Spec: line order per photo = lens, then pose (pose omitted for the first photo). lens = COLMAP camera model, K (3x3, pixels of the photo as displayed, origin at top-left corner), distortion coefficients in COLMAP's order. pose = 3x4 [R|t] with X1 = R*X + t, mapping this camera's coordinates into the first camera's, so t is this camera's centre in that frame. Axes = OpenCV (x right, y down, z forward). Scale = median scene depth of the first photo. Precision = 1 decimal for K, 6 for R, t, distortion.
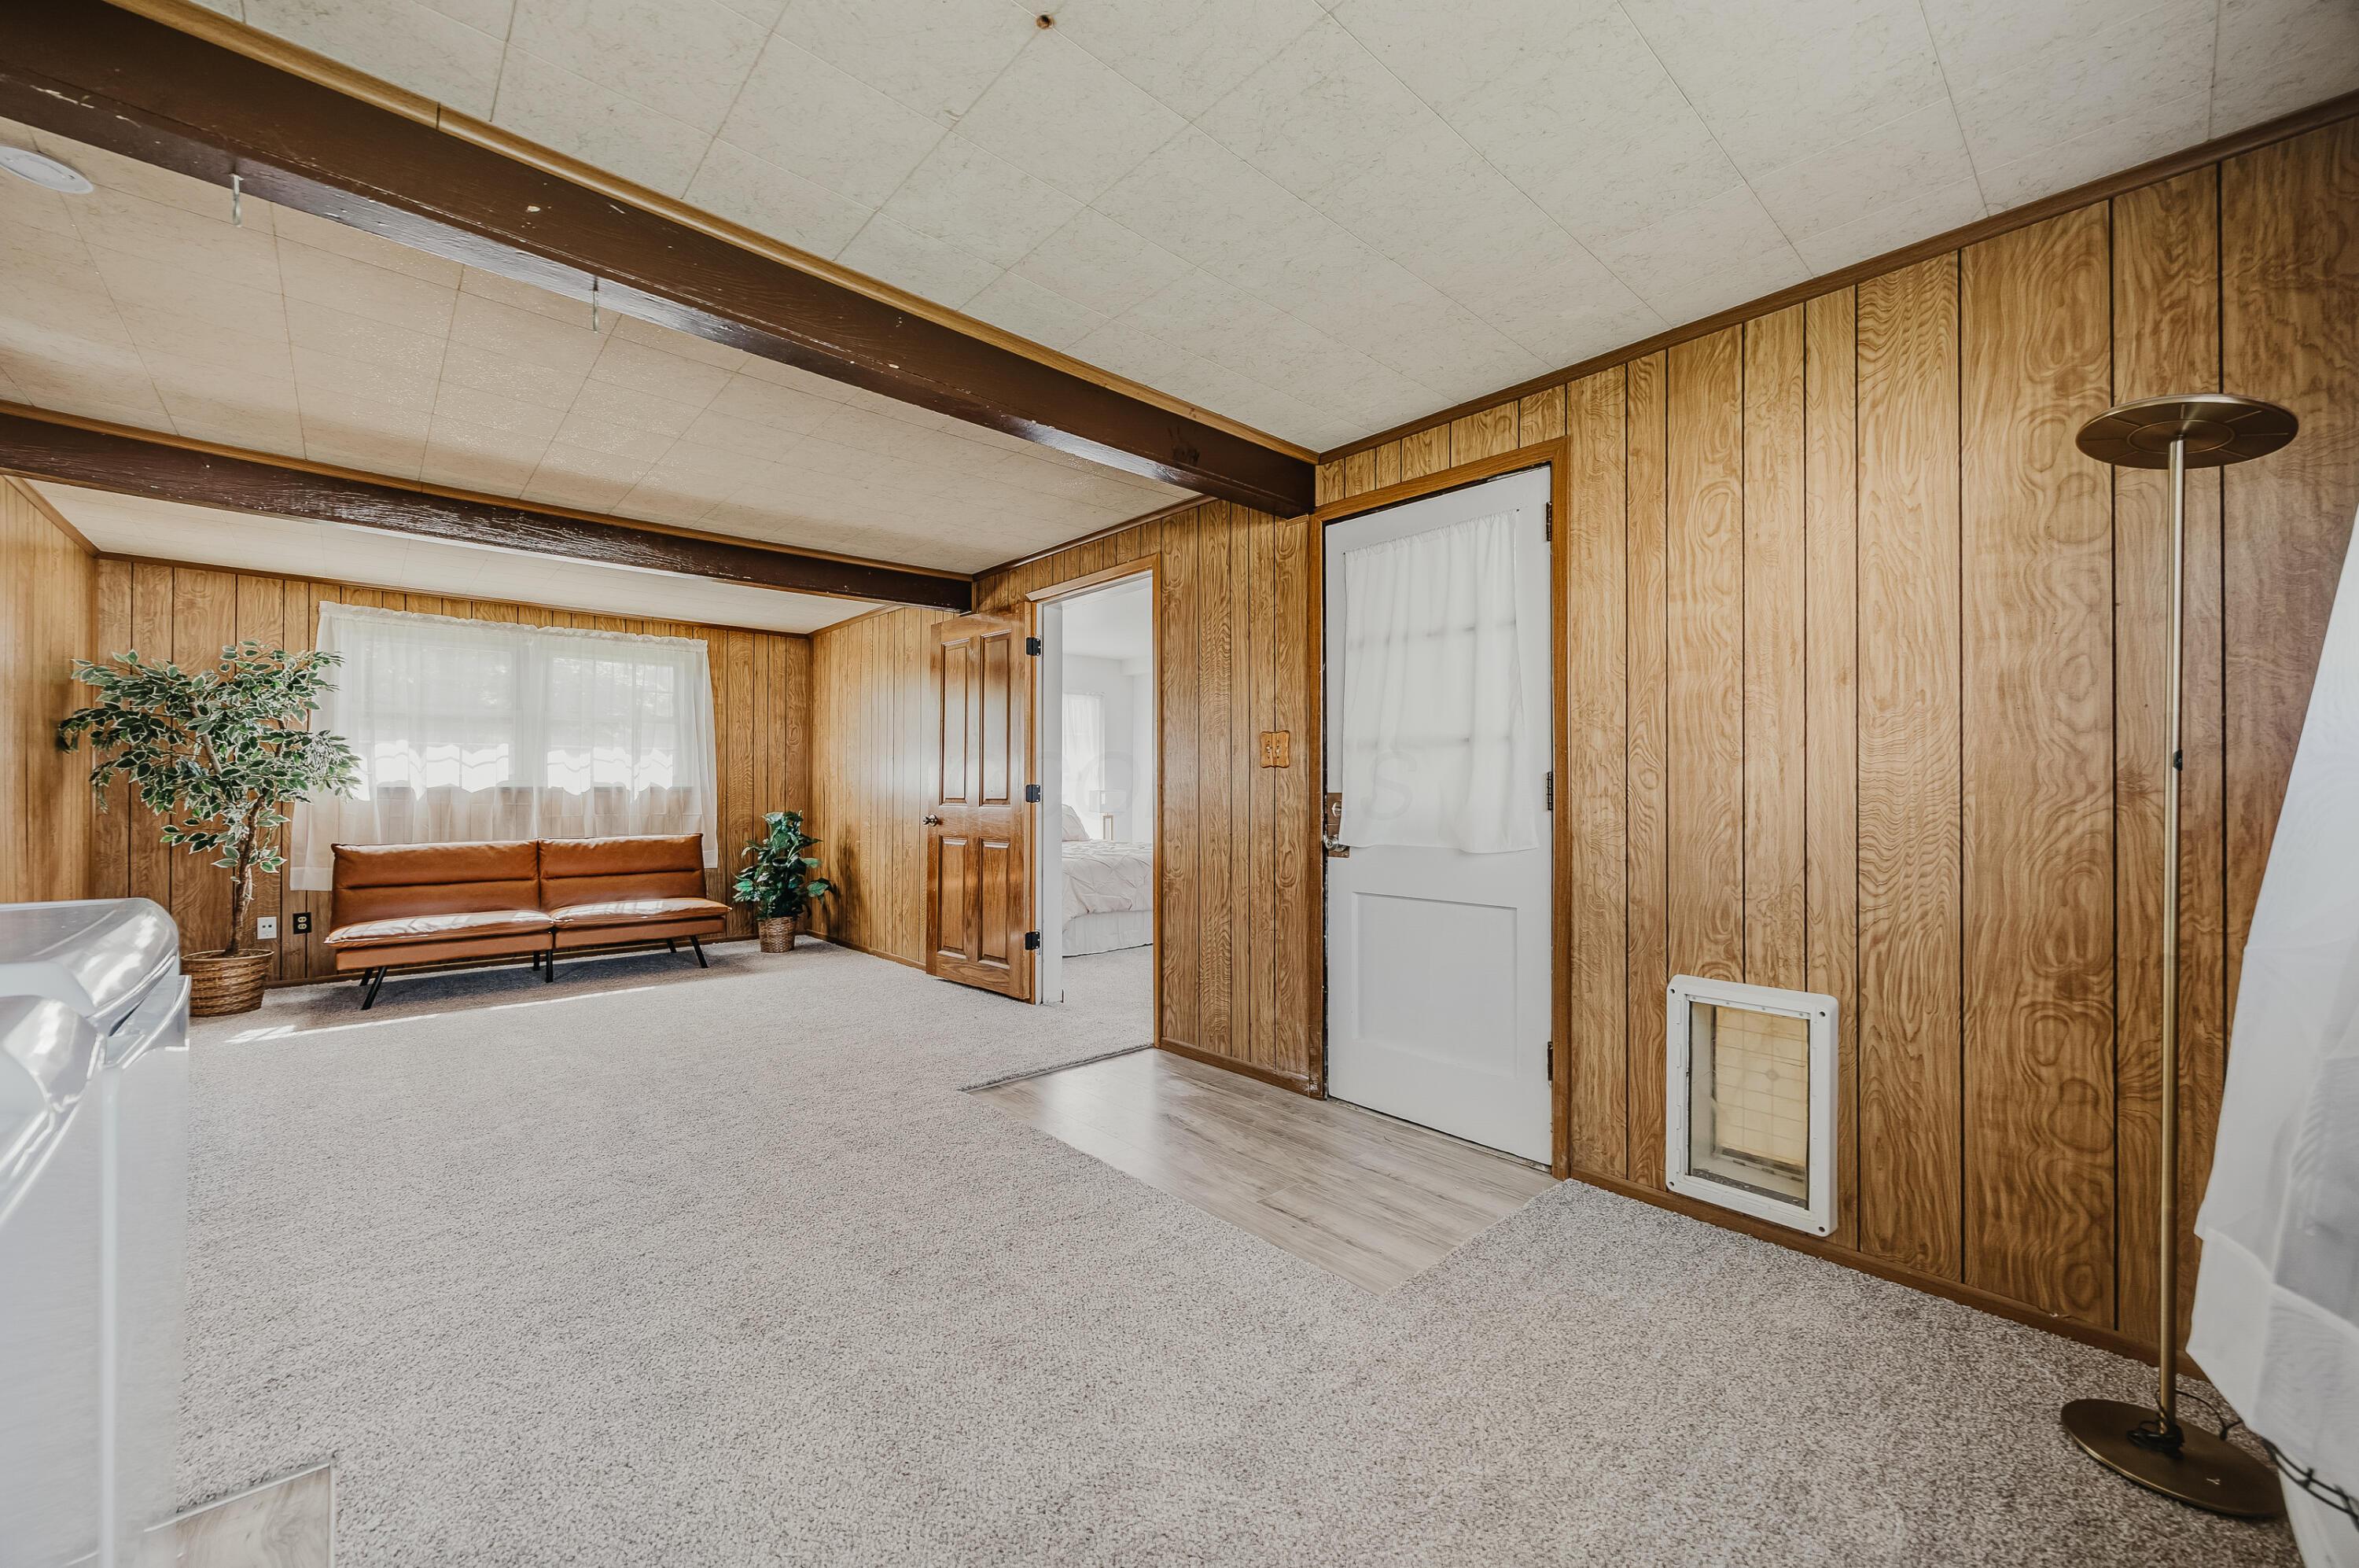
lens RADIAL K [[899.0, 0, 1178.8], [0, 899.0, 783.4], [0, 0, 1]] dist [-0.002196, 0.000597]
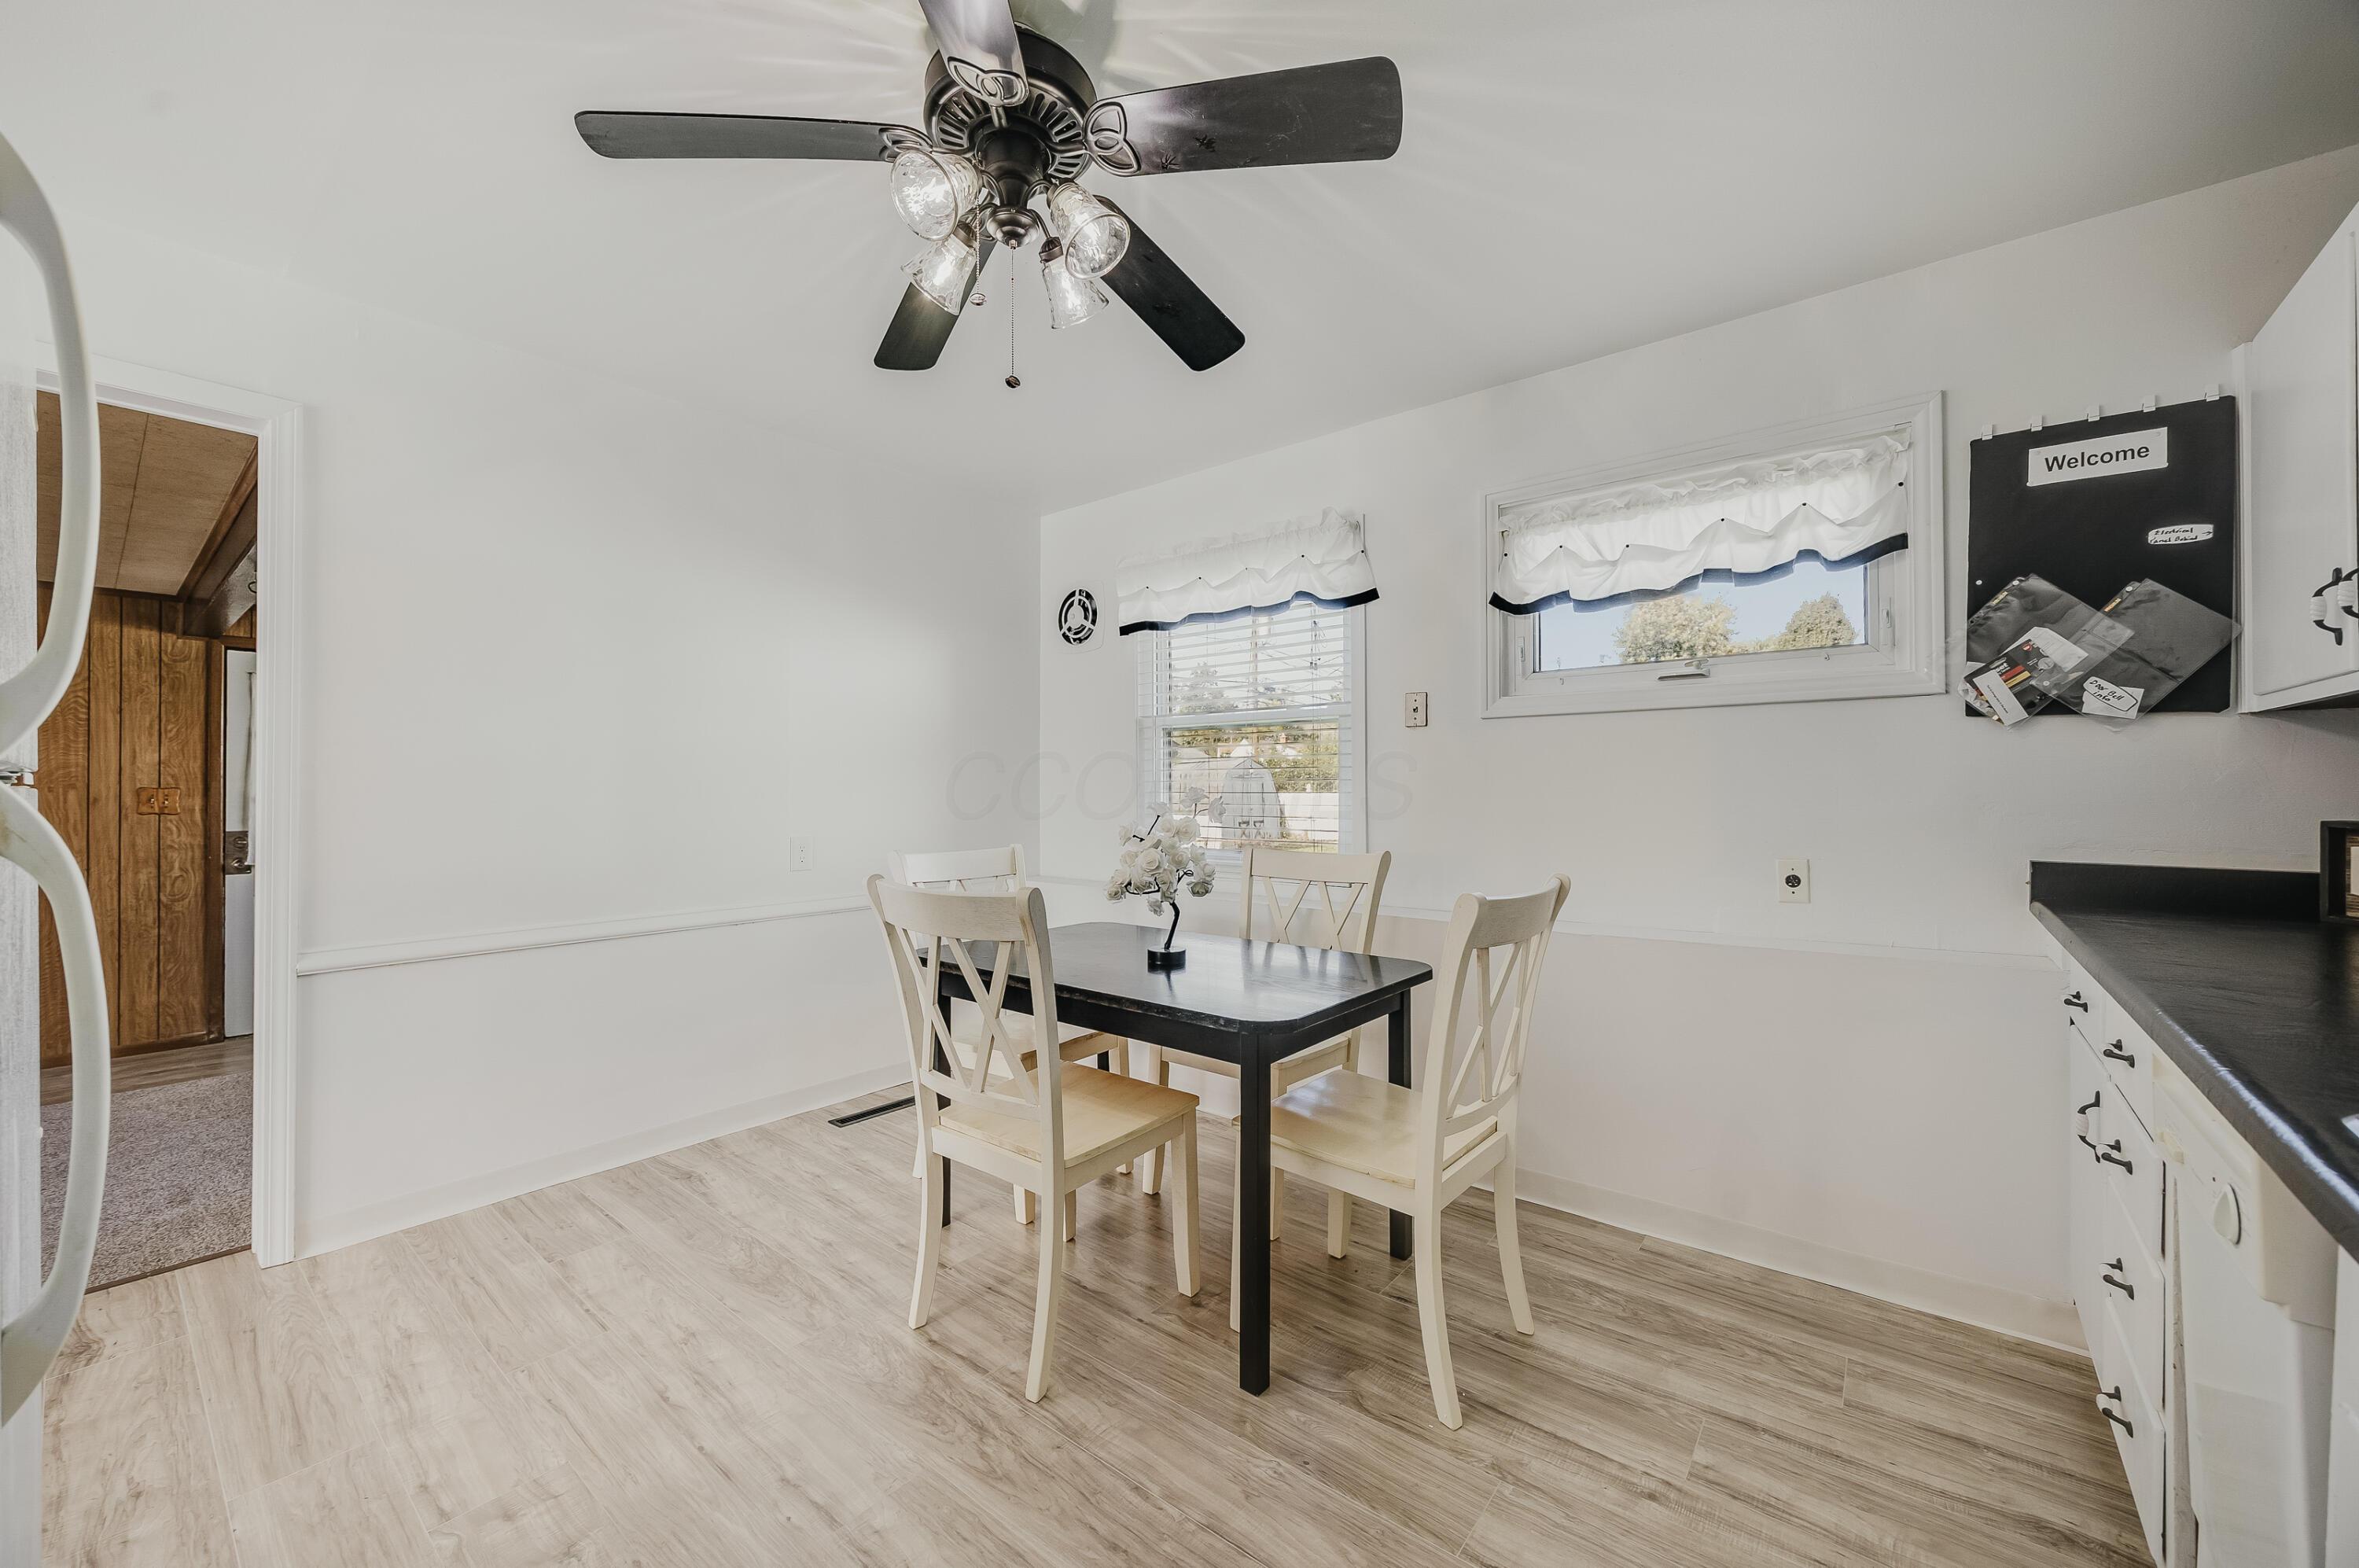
lens RADIAL K [[899.0, 0, 1176.4], [0, 899.0, 783.9], [0, 0, 1]] dist [-0.002196, 0.000597]
pose [[-0.145426, 0.008553, 0.989332, -0.863553], [-0.007788, 0.999922, -0.009789, -0.037283], [-0.989338, -0.009128, -0.145348, -0.183575]]
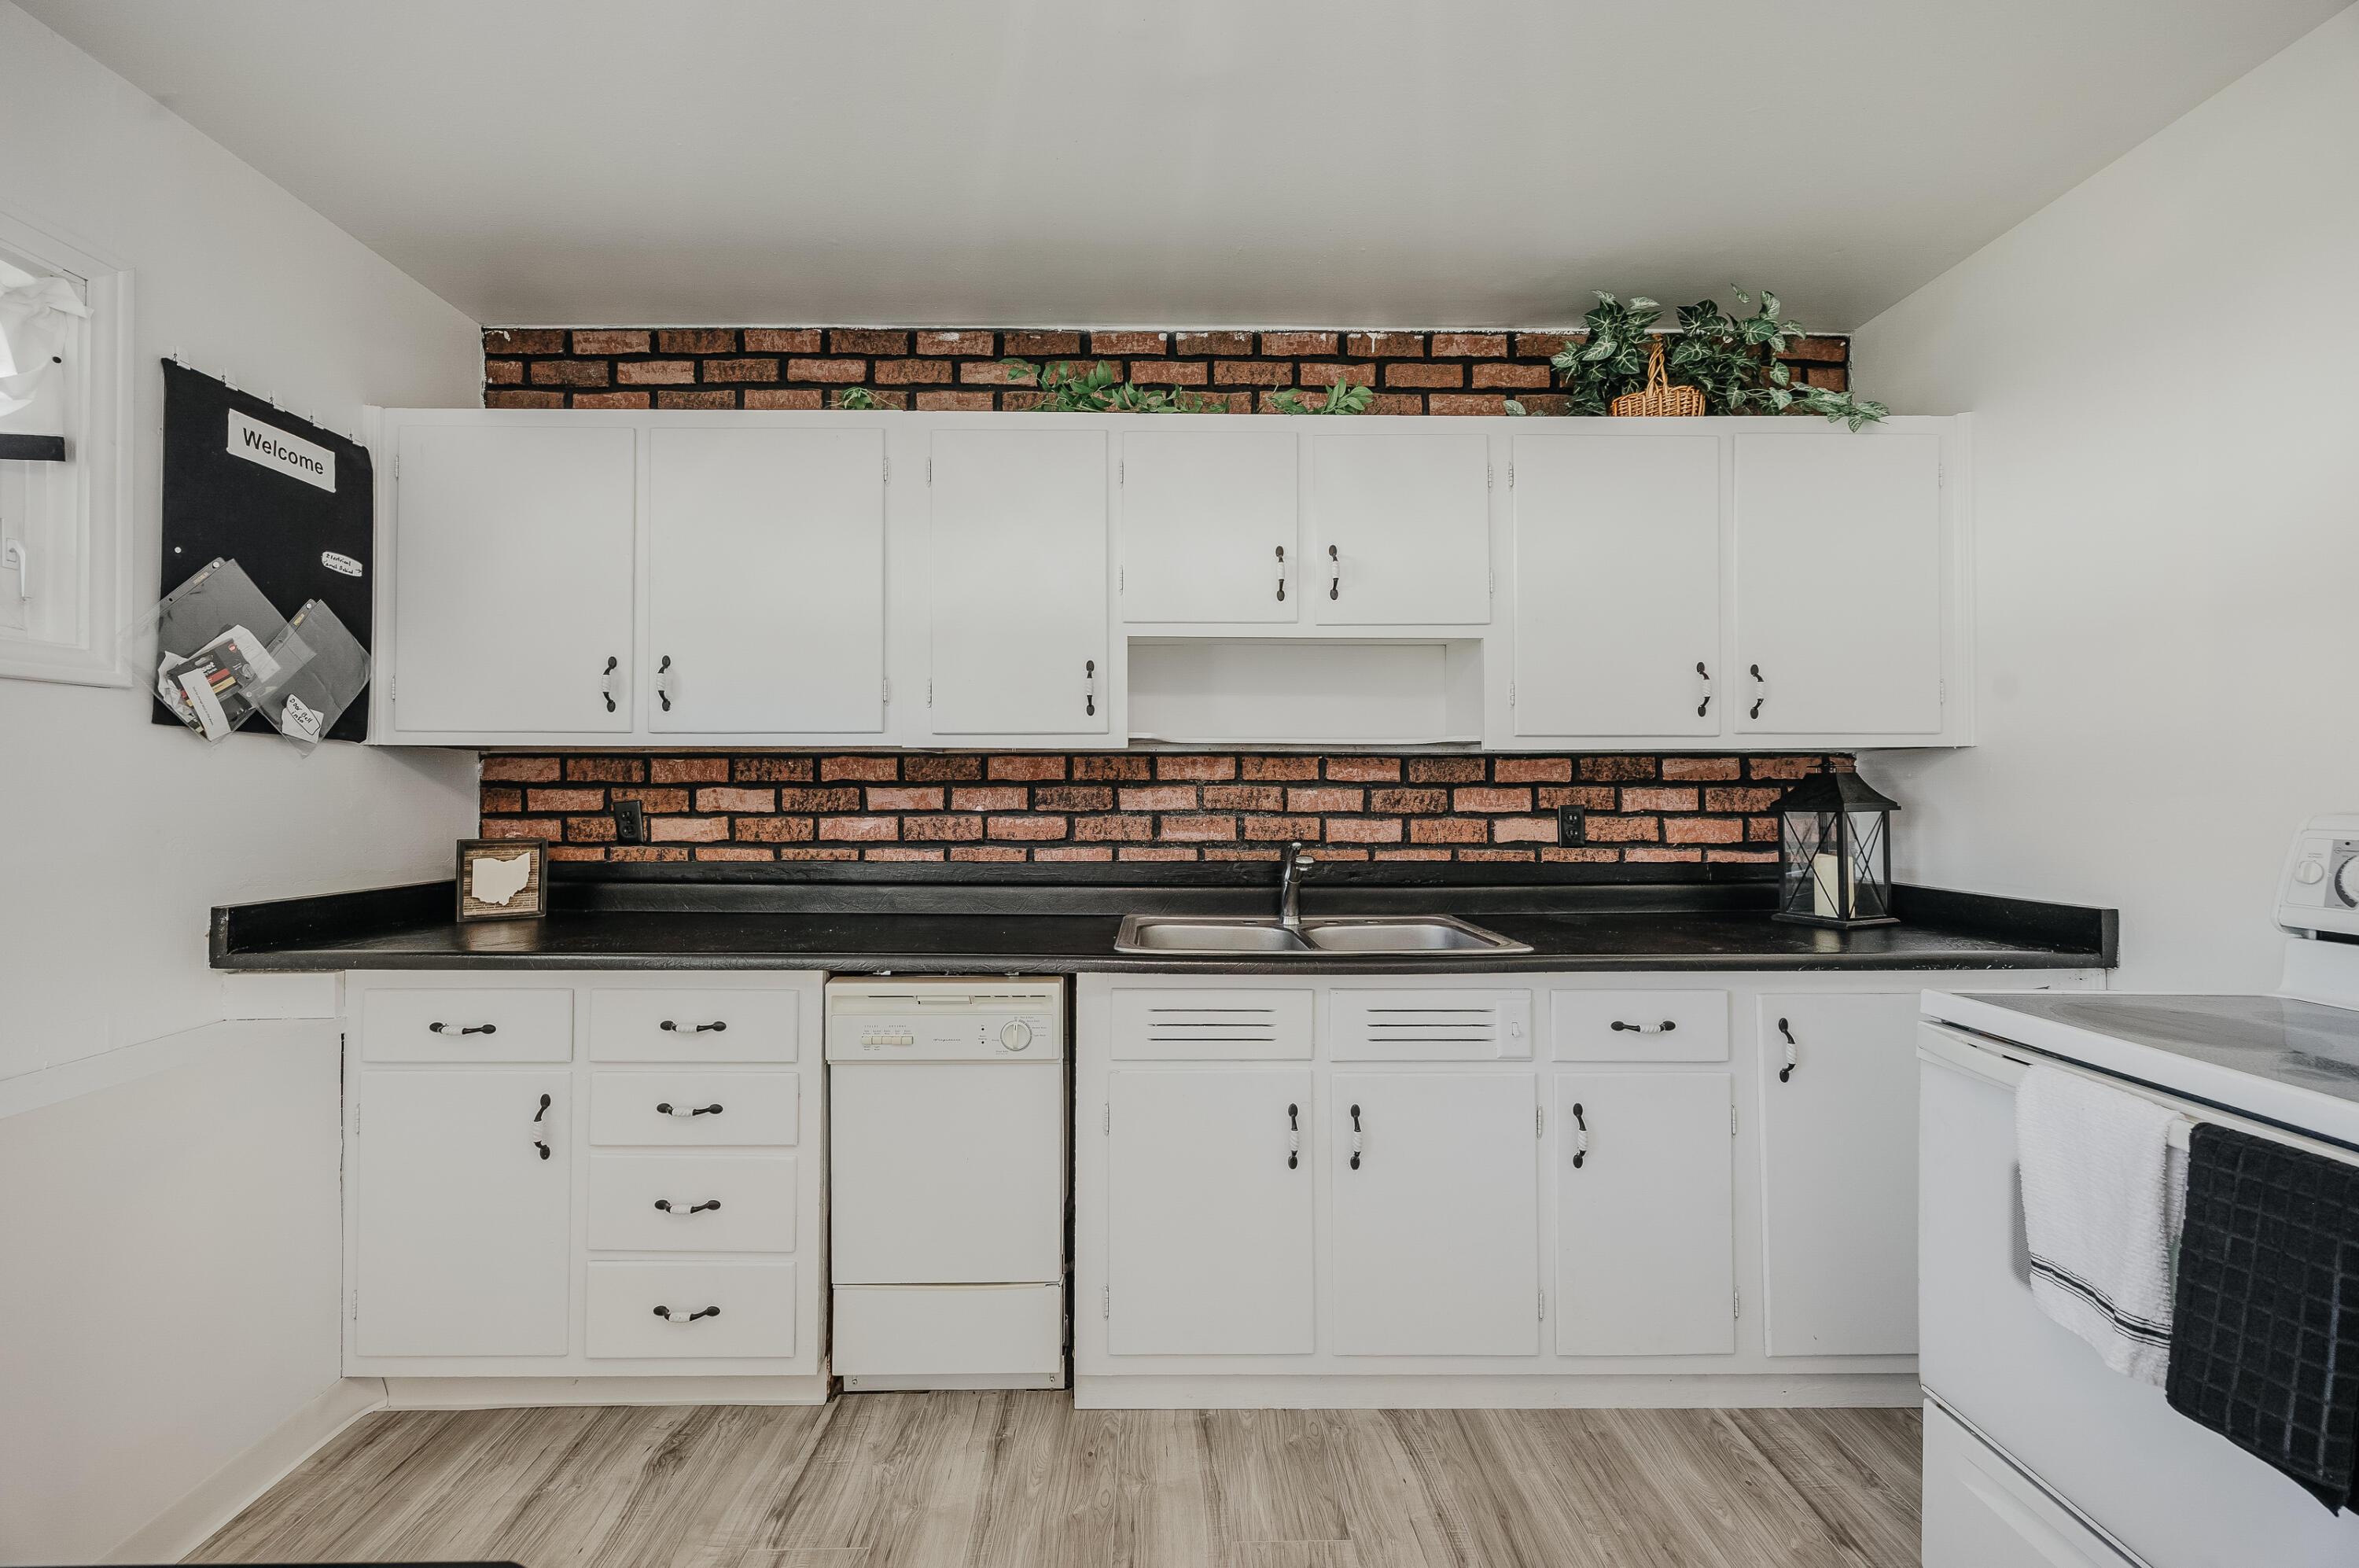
lens RADIAL K [[899.0, 0, 1177.2], [0, 899.0, 782.0], [0, 0, 1]] dist [-0.002196, 0.000597]
pose [[-0.661275, -0.004668, -0.750129, -0.536642], [0.009119, 0.999857, -0.014261, -0.046935], [0.750088, -0.016271, -0.661138, -0.142128]]
